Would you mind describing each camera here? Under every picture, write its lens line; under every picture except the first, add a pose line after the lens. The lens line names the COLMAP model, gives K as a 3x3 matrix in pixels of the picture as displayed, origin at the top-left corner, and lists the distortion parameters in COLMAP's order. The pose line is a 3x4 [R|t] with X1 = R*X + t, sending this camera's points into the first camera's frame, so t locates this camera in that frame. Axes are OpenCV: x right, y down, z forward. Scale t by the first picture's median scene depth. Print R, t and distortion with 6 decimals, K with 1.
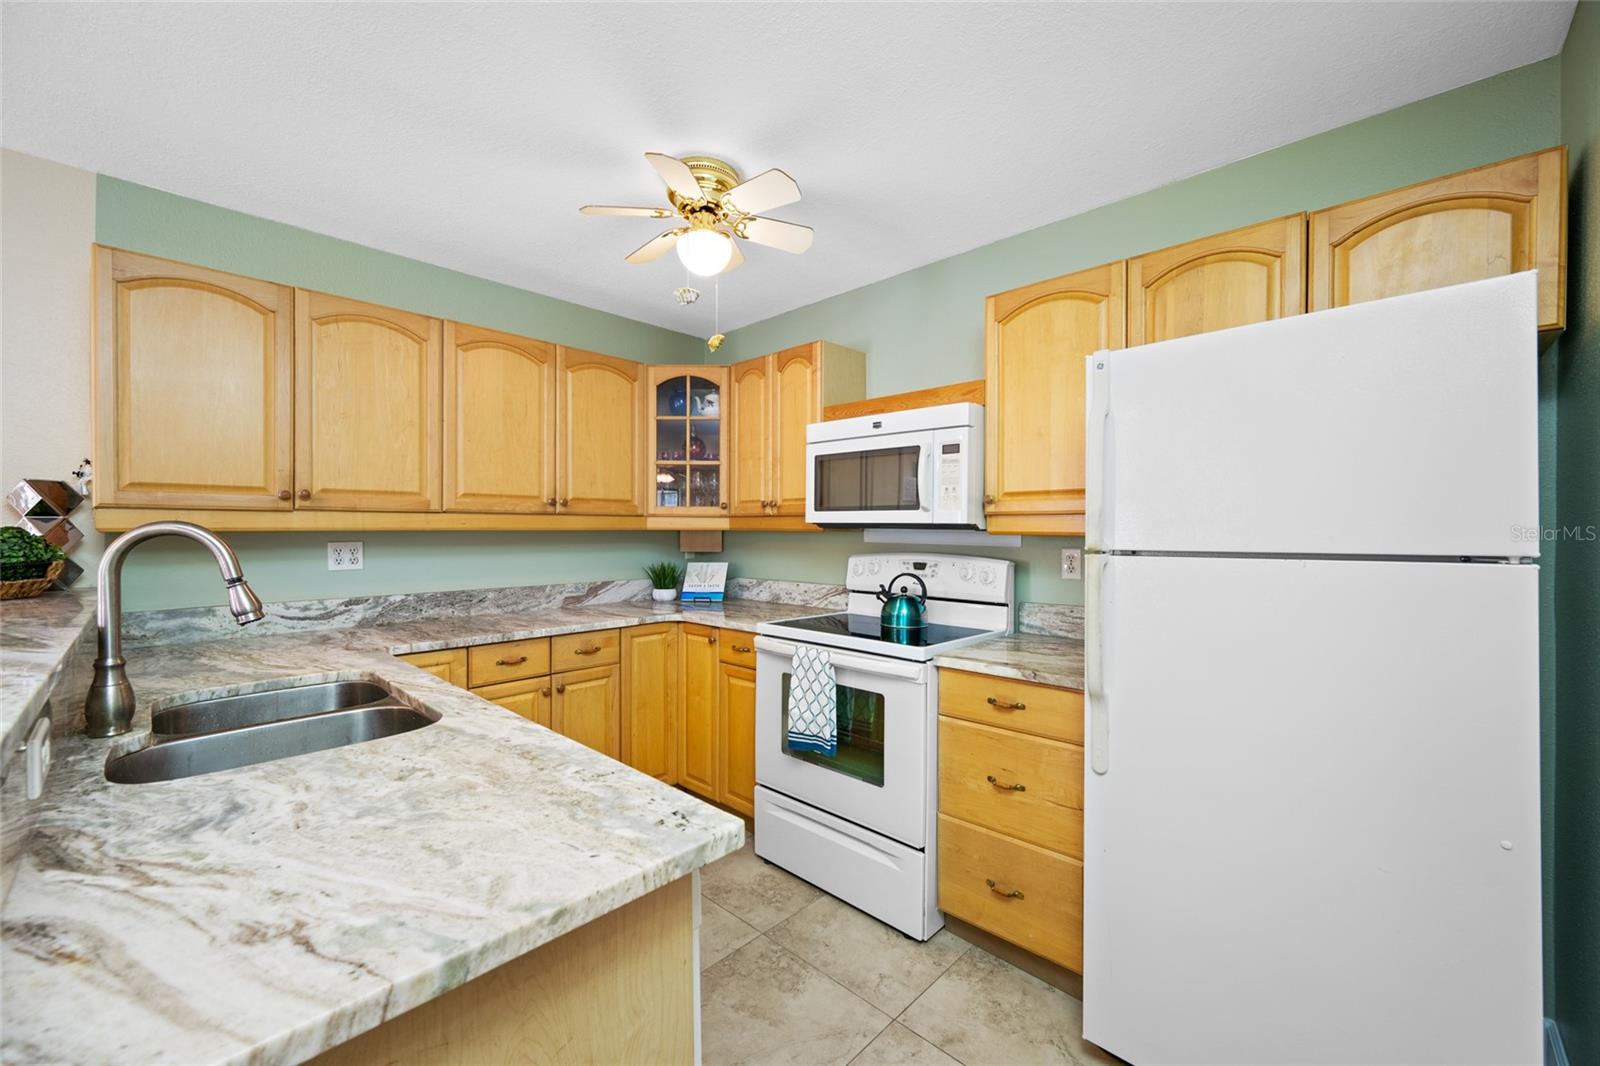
lens RADIAL K [[634.0, 0, 801.8], [0, 634.0, 523.6], [0, 0, 1]] dist [0.003099, -0.001139]
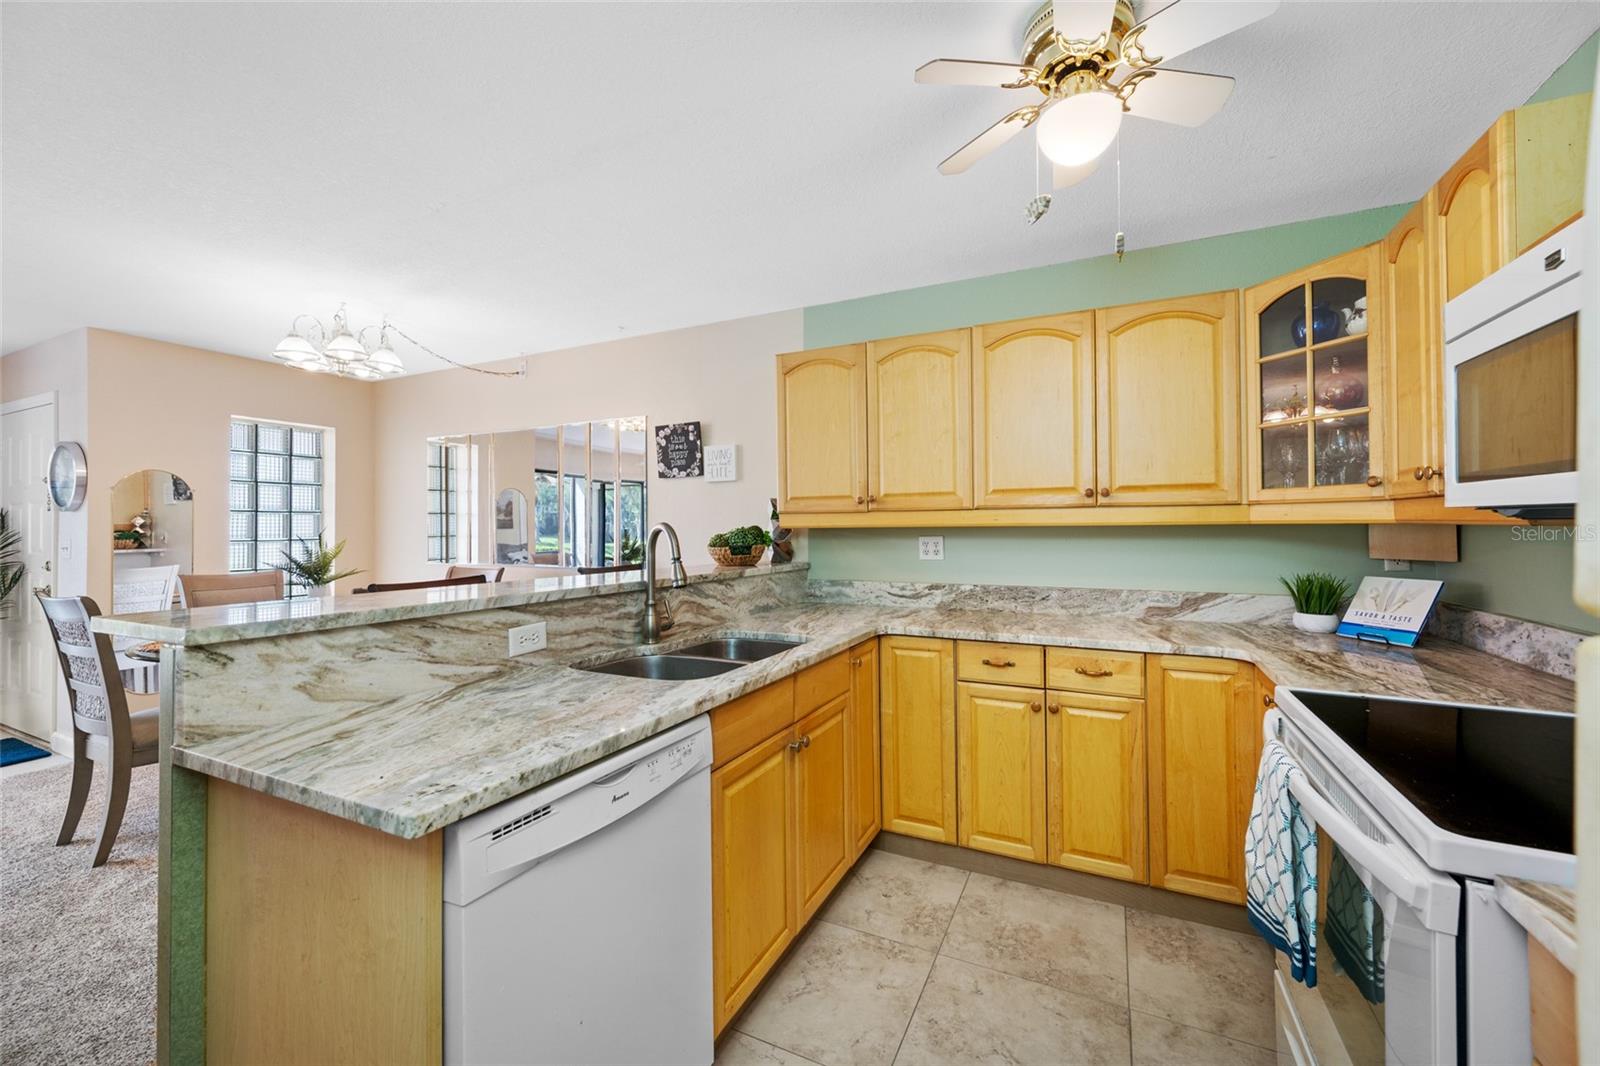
lens RADIAL K [[634.0, 0, 810.6], [0, 634.0, 522.9], [0, 0, 1]] dist [0.003099, -0.001139]
pose [[0.308961, -0.007592, -0.951044, 0.390640], [0.015517, 0.999875, -0.002941, 0.004072], [0.950948, -0.013849, 0.309040, 0.468702]]
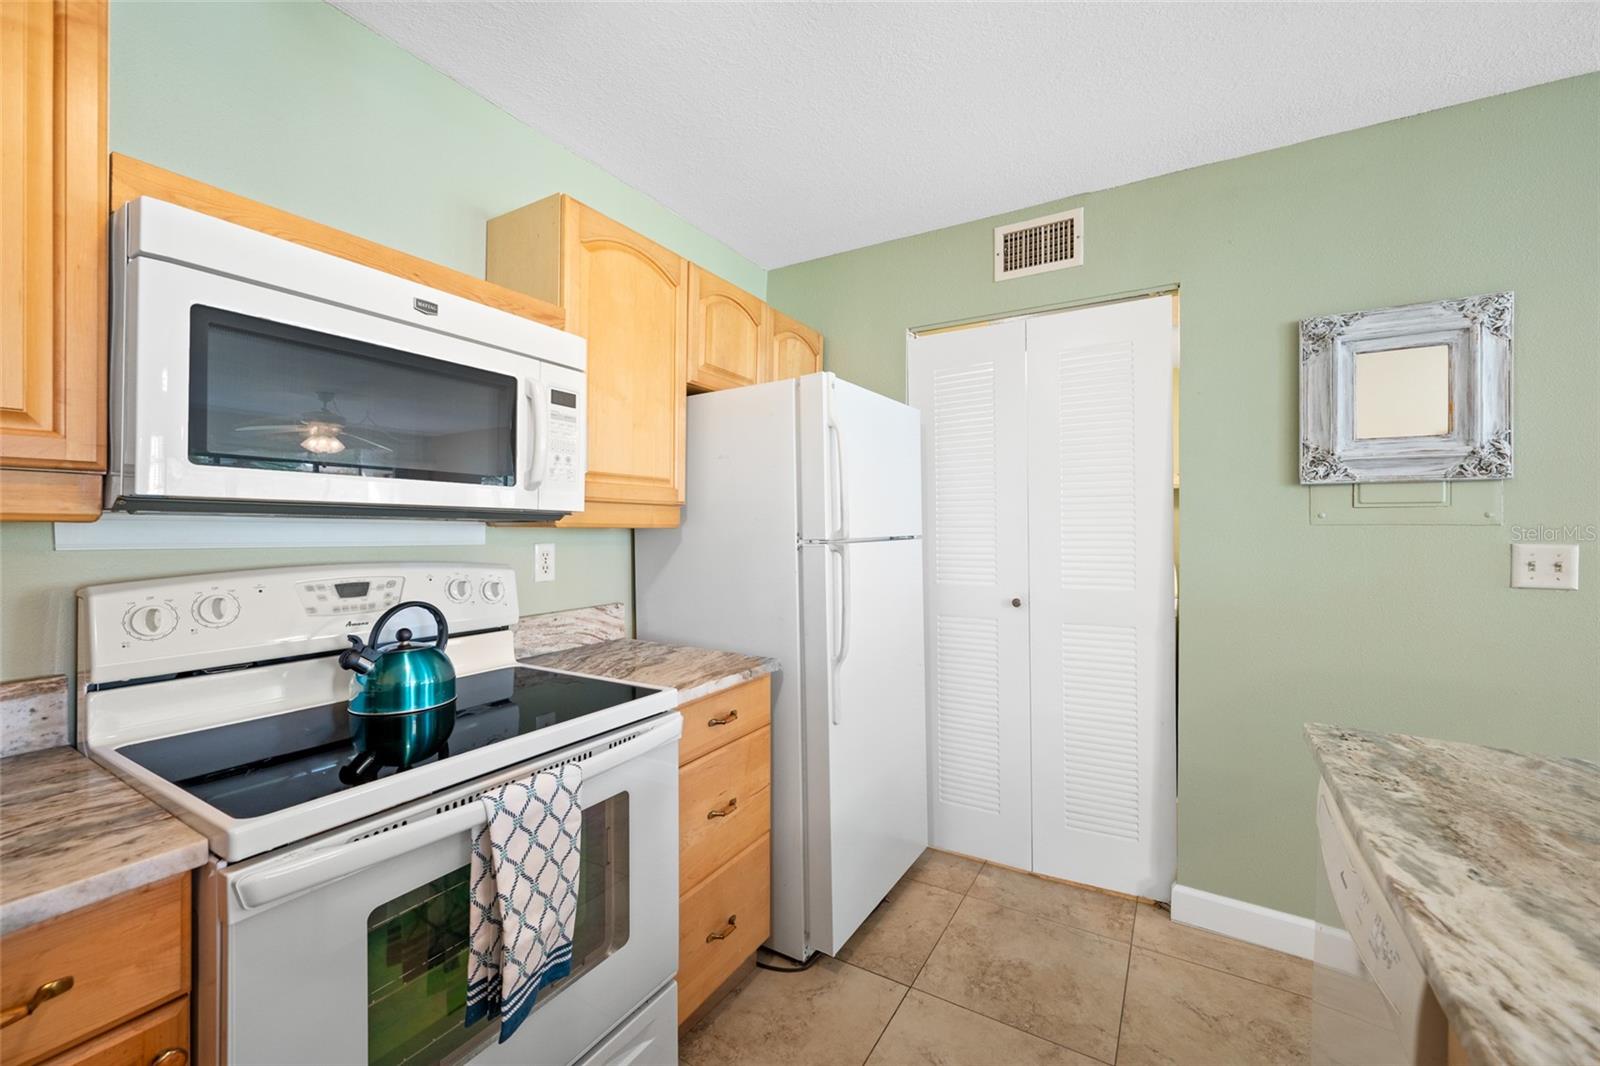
lens RADIAL K [[634.0, 0, 803.6], [0, 634.0, 525.7], [0, 0, 1]] dist [0.003099, -0.001139]
pose [[-0.217361, -0.002027, 0.976089, -0.461050], [-0.014566, 0.999893, -0.001167, 0.011940], [-0.975983, -0.014472, -0.217367, 0.887510]]
